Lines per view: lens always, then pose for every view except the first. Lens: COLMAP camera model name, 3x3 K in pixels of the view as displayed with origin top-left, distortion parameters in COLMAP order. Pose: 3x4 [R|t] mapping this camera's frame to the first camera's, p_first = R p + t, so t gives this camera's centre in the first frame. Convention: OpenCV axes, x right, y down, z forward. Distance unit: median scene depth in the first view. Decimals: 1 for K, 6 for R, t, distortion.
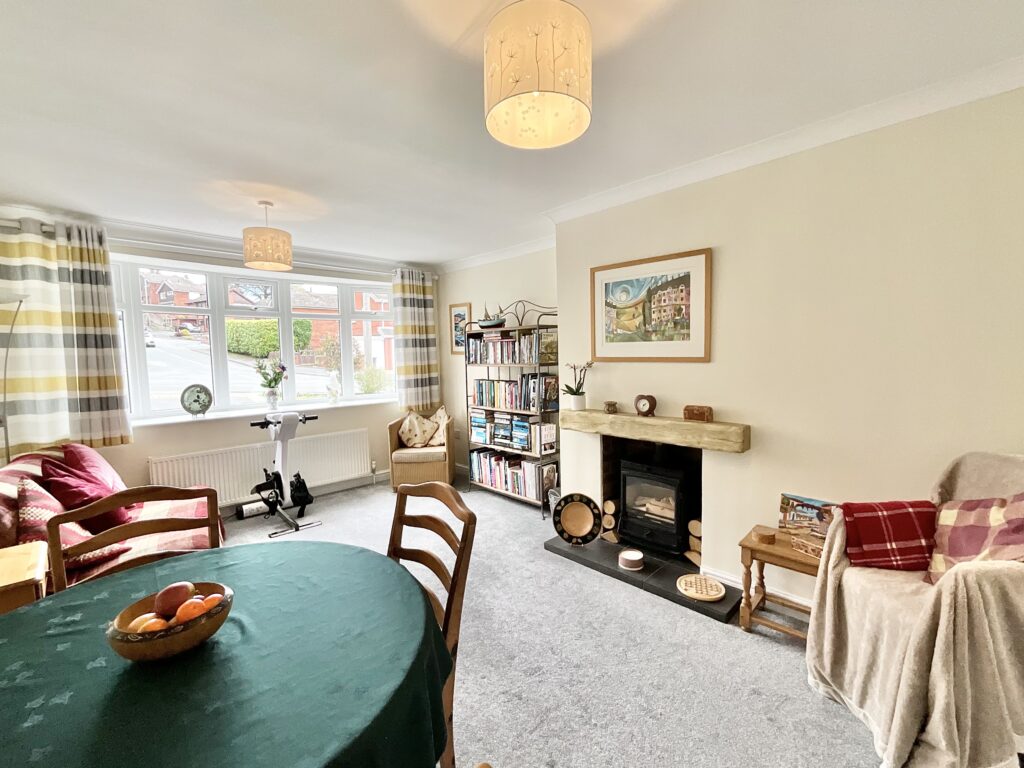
lens RADIAL K [[414.7, 0, 510.7], [0, 414.7, 384.6], [0, 0, 1]] dist [-0.001628, 0.000124]
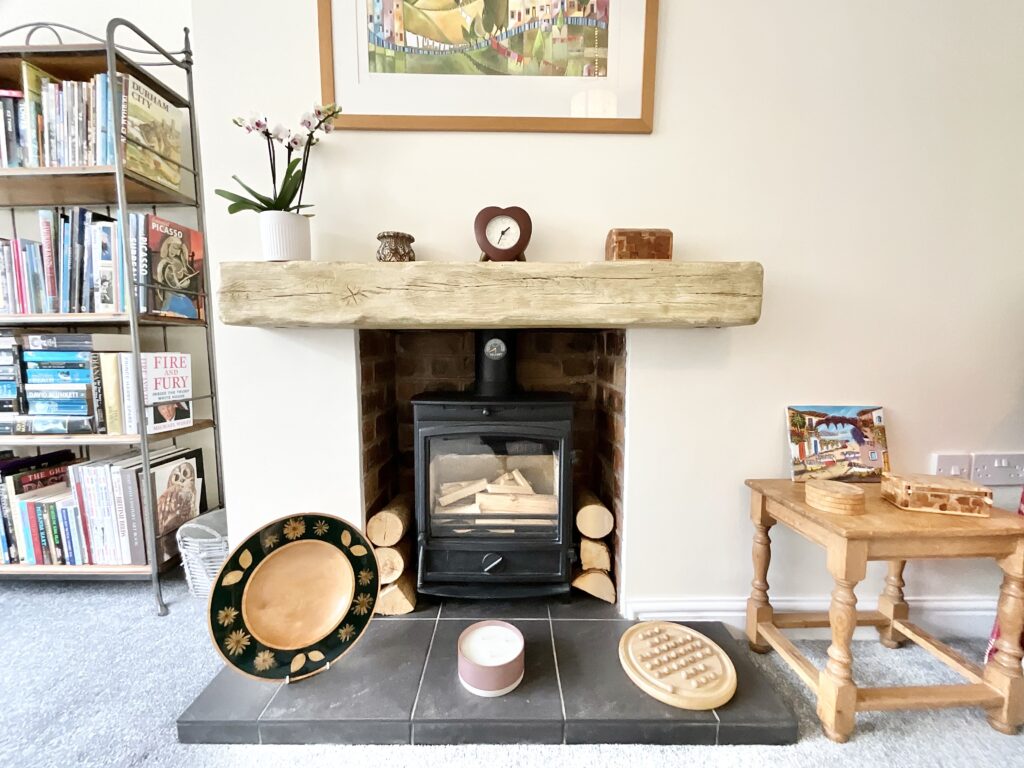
lens RADIAL K [[413.2, 0, 510.8], [0, 413.2, 386.9], [0, 0, 1]] dist [0.002491, 0.000041]
pose [[0.693556, -0.041675, 0.719196, 0.046133], [0.029099, 0.999131, 0.029835, 0.155310], [-0.719815, 0.000235, 0.694166, 0.646975]]
